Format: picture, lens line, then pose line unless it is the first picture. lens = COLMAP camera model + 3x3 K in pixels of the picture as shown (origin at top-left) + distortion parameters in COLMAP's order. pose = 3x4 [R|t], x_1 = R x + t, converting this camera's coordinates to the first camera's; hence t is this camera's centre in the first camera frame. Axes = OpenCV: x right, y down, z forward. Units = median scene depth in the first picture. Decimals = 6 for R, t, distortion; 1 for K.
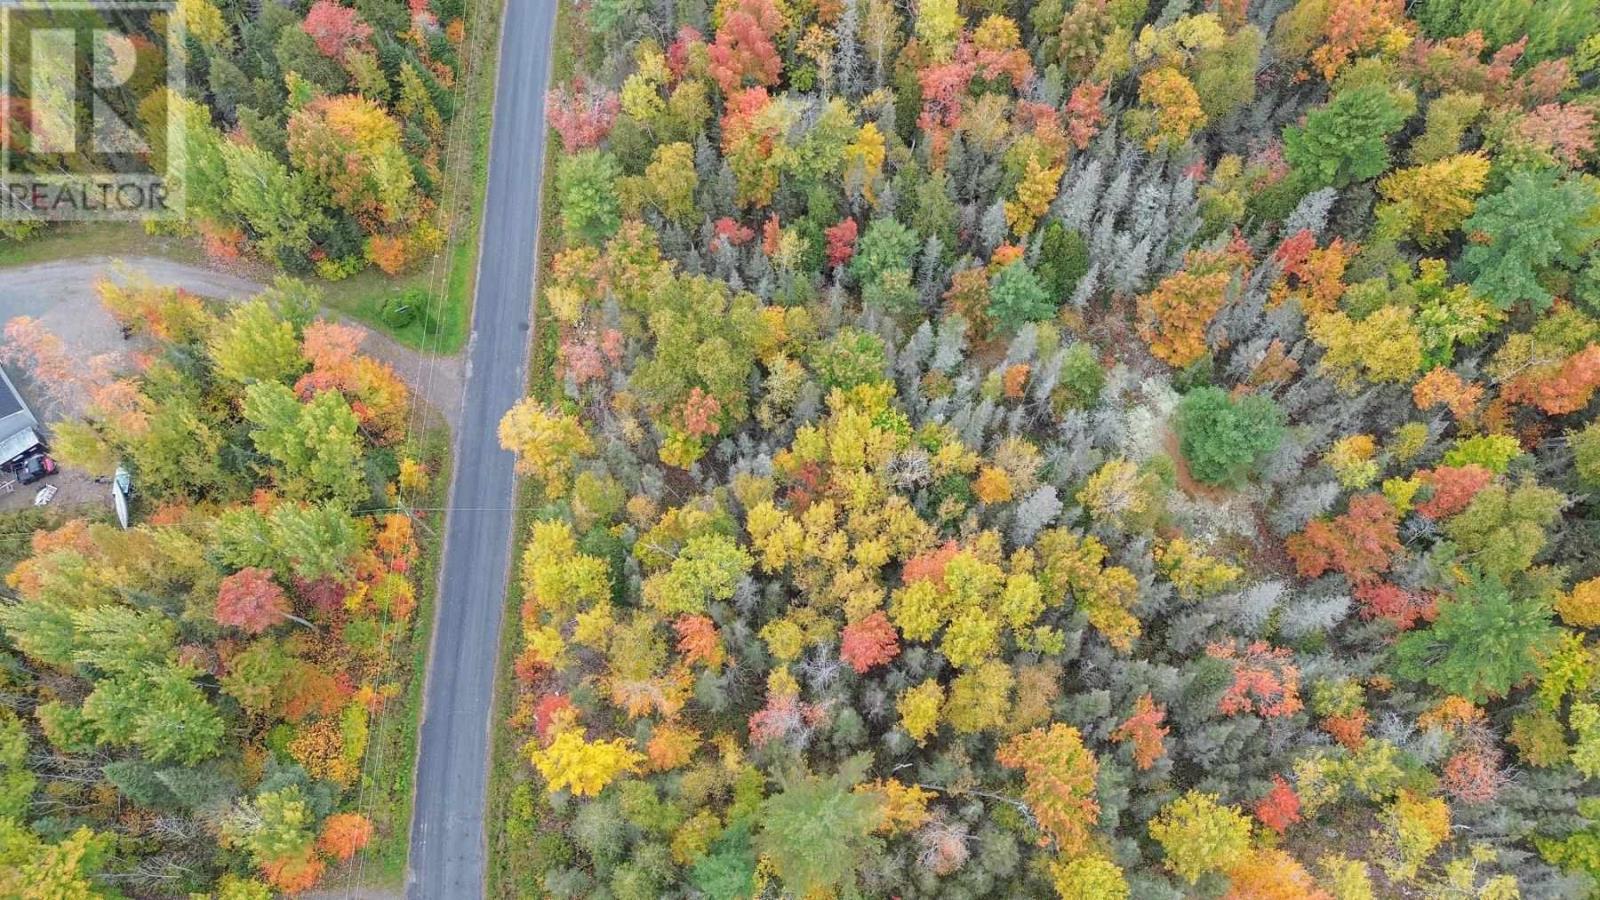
lens RADIAL K [[1134.8, 0, 797.7], [0, 1134.8, 442.1], [0, 0, 1]] dist [0.069904, -0.067195]
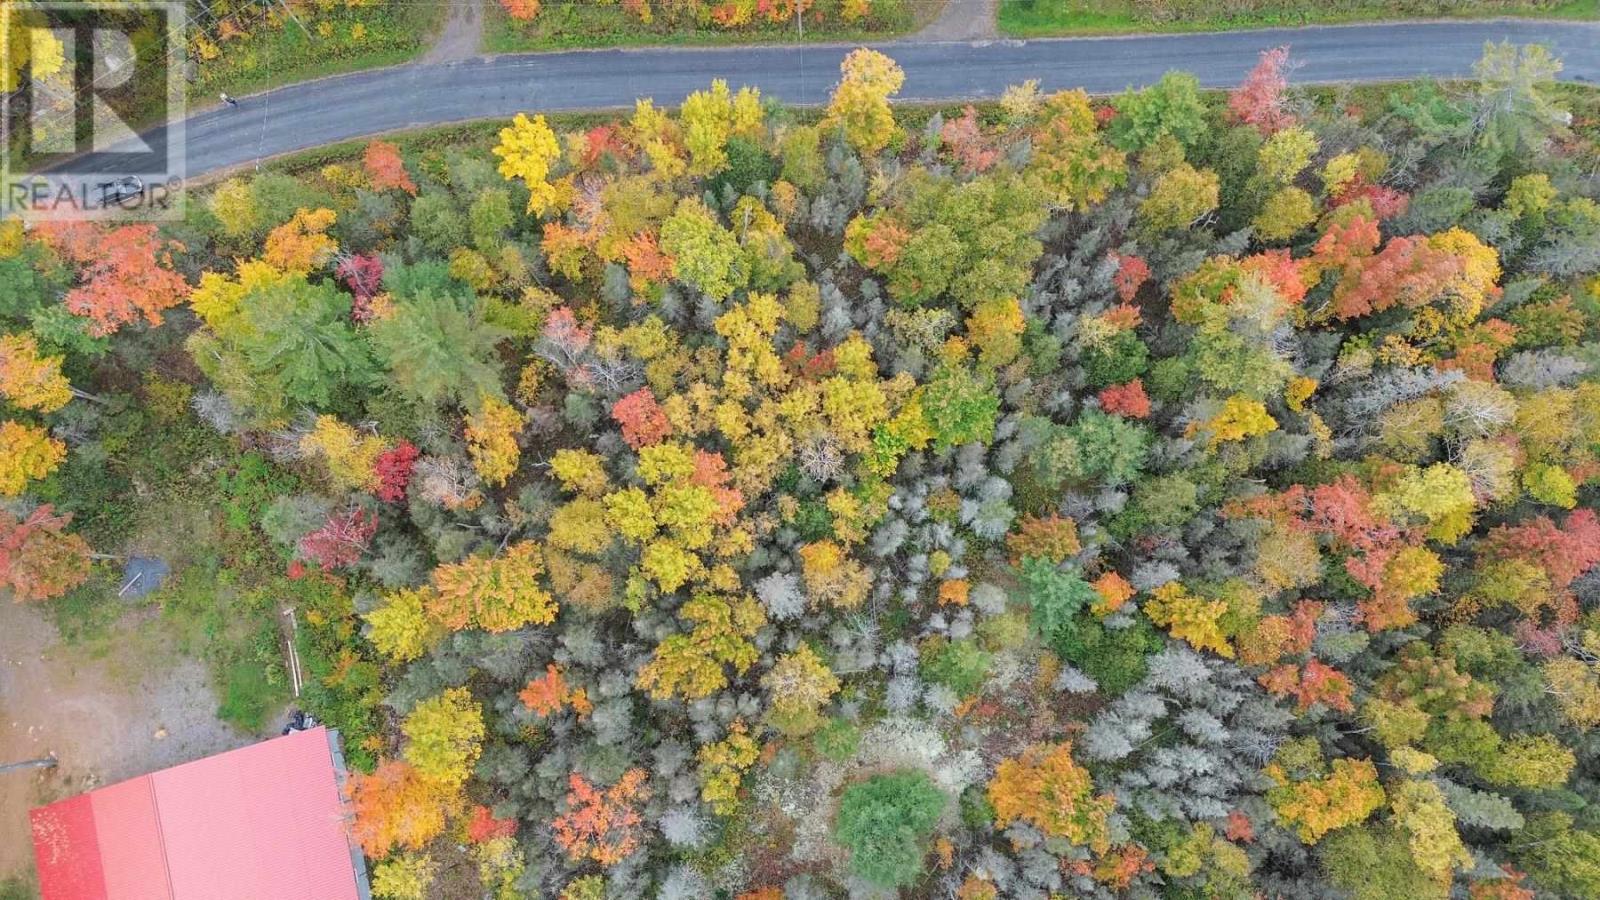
lens RADIAL K [[1134.8, 0, 797.7], [0, 1134.8, 442.1], [0, 0, 1]] dist [0.069904, -0.067195]
pose [[0.020120, 0.986995, -0.159484, 0.216704], [-0.923171, 0.079585, 0.376060, -0.289127], [0.383862, 0.139665, 0.912767, 0.125554]]
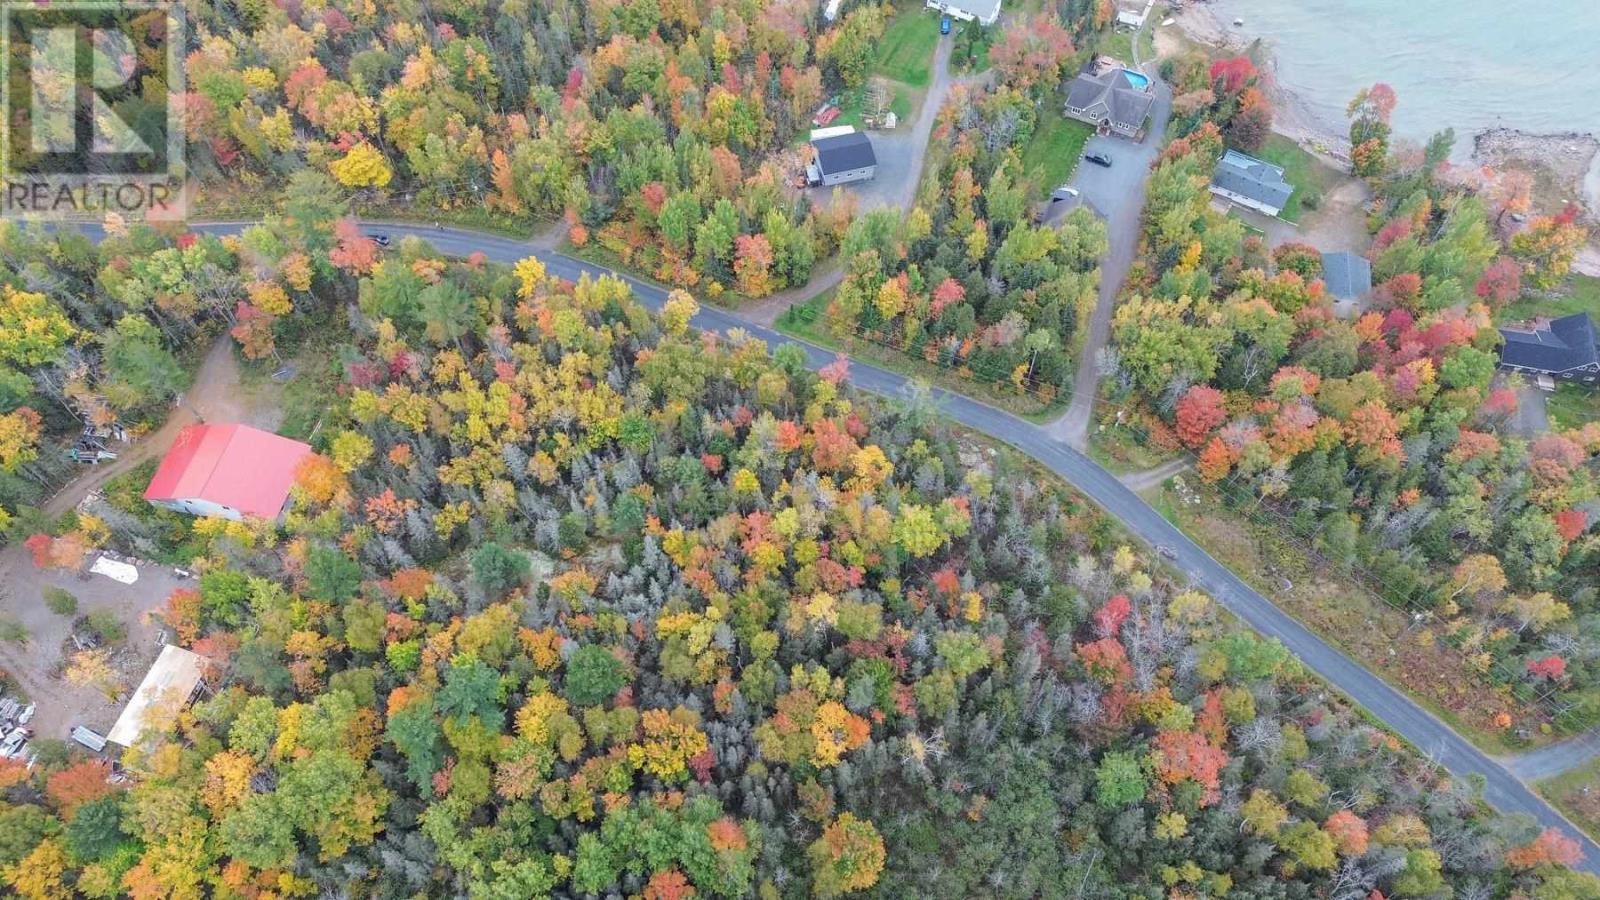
lens RADIAL K [[1134.8, 0, 797.7], [0, 1134.8, 442.1], [0, 0, 1]] dist [0.069904, -0.067195]
pose [[-0.425048, 0.765487, -0.483077, 0.881442], [-0.836725, -0.128693, 0.532286, -1.335342], [0.345290, 0.630450, 0.695203, -0.243884]]
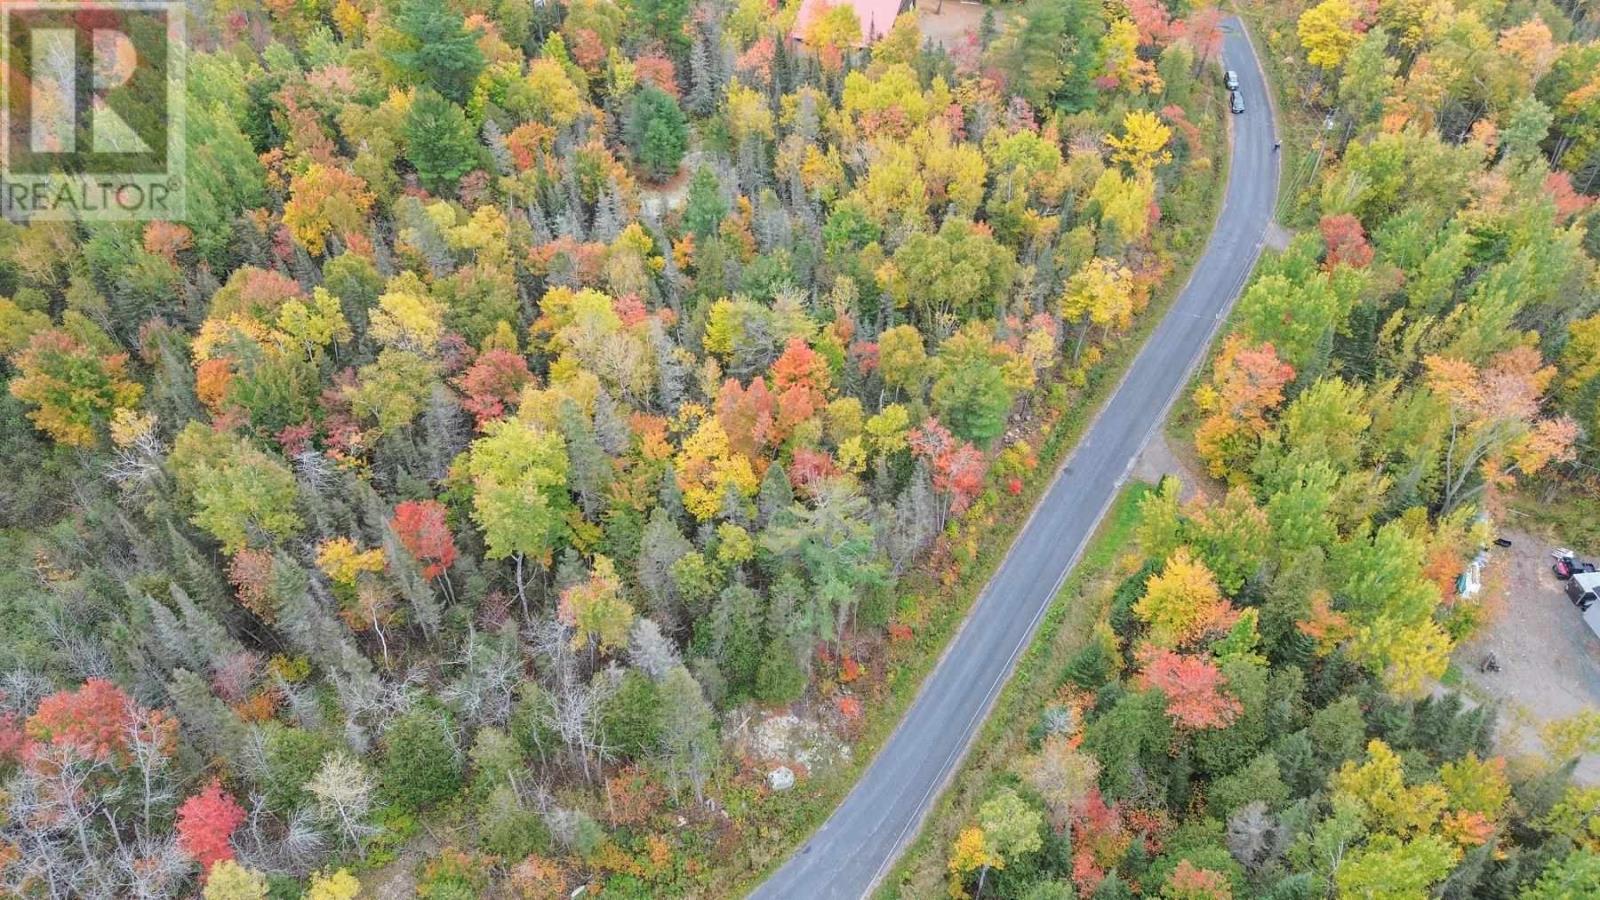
lens RADIAL K [[1134.8, 0, 797.7], [0, 1134.8, 442.1], [0, 0, 1]] dist [0.069904, -0.067195]
pose [[-0.845111, -0.373269, 0.382697, -0.481675], [0.494806, -0.275176, 0.824285, -1.203356], [-0.202371, 0.885973, 0.417250, 0.688116]]
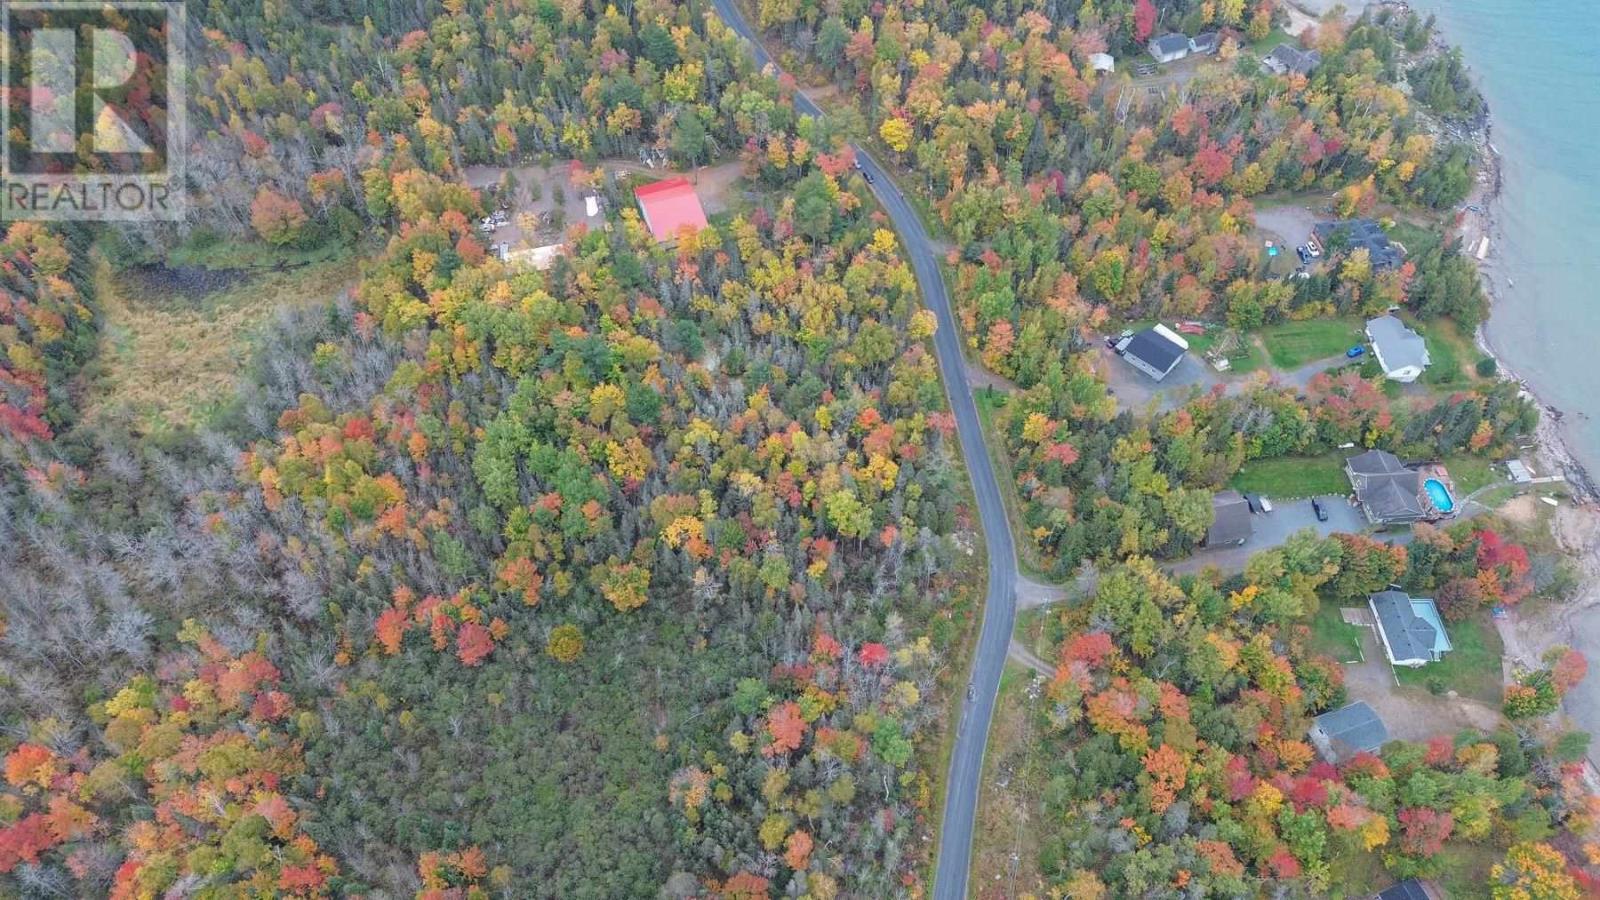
lens RADIAL K [[1134.8, 0, 797.7], [0, 1134.8, 442.1], [0, 0, 1]] dist [0.069904, -0.067195]
pose [[-0.994302, 0.088784, -0.059002, 0.280338], [-0.096006, -0.505248, 0.857617, -2.556670], [0.046332, 0.858395, 0.510892, -0.225733]]
